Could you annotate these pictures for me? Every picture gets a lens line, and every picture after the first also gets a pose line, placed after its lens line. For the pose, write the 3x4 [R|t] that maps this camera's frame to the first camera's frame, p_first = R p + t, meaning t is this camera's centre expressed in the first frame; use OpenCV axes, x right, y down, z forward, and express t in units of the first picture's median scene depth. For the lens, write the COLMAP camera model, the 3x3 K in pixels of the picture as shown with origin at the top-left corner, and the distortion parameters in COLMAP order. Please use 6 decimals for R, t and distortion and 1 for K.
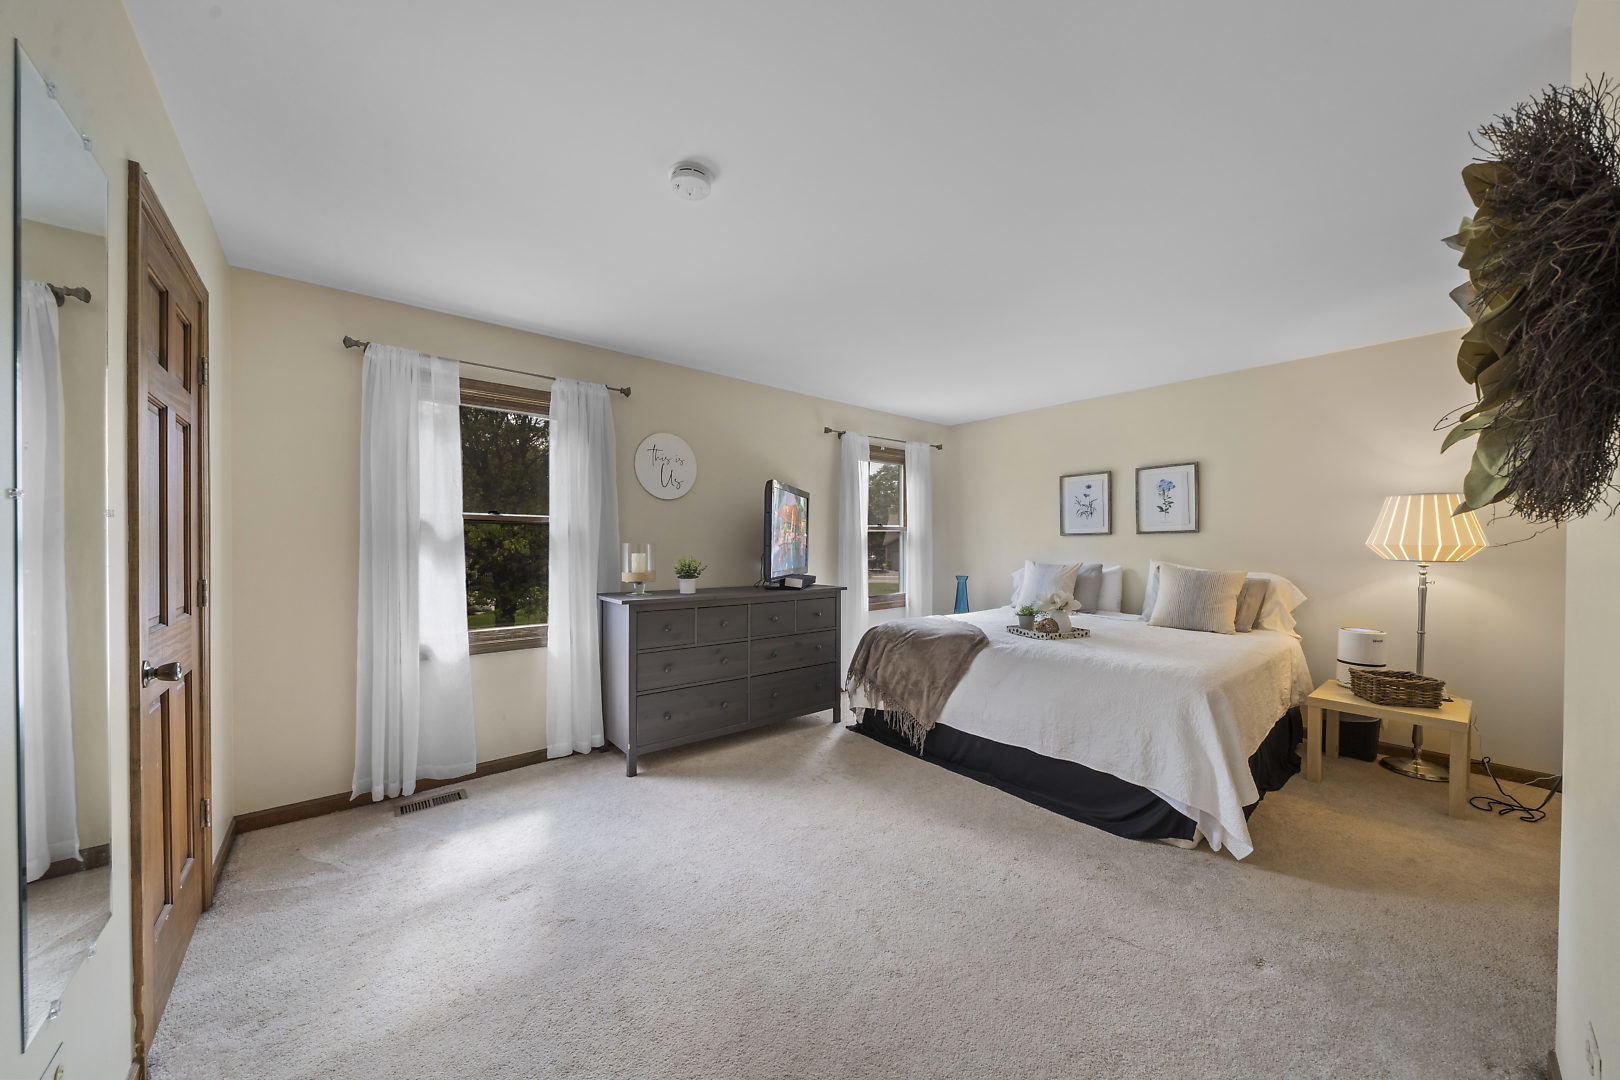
lens RADIAL K [[558.3, 0, 802.6], [0, 558.3, 545.3], [0, 0, 1]] dist [-0.006586, 0.000633]
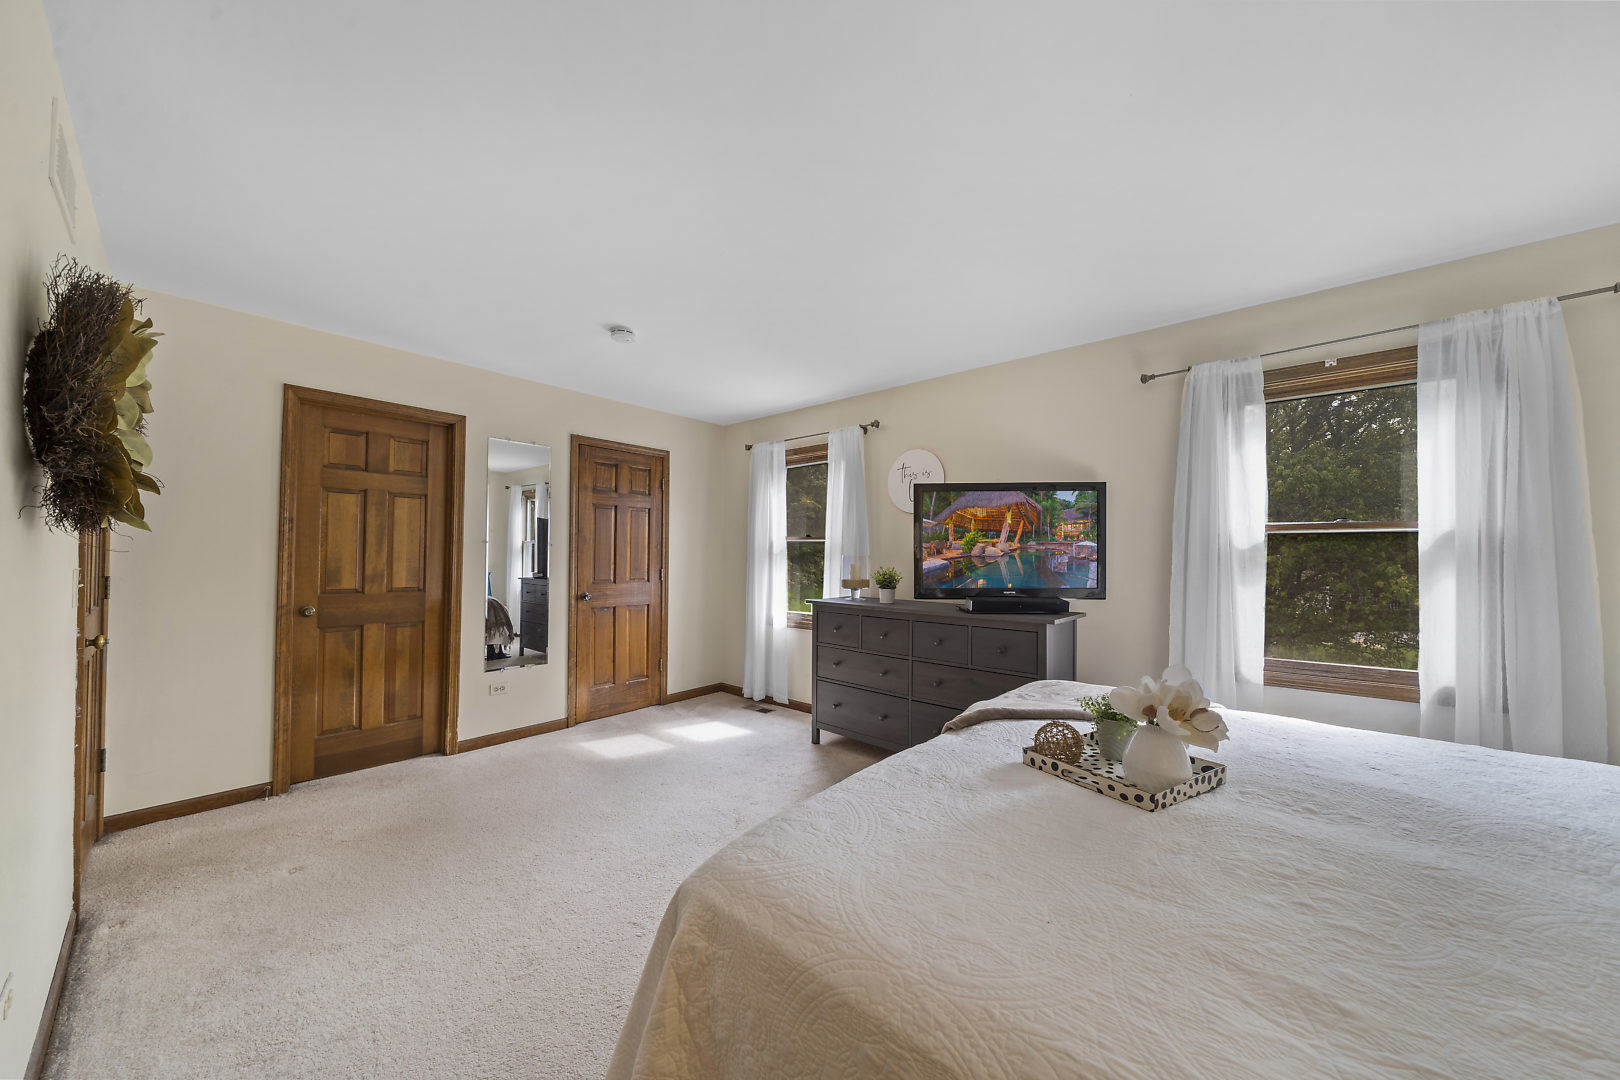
lens RADIAL K [[558.3, 0, 800.9], [0, 558.3, 546.1], [0, 0, 1]] dist [-0.006586, 0.000633]
pose [[0.148885, -0.016912, -0.988710, 0.836834], [-0.008011, 0.999800, -0.018308, -0.000471], [0.988822, 0.010646, 0.148720, 0.709898]]
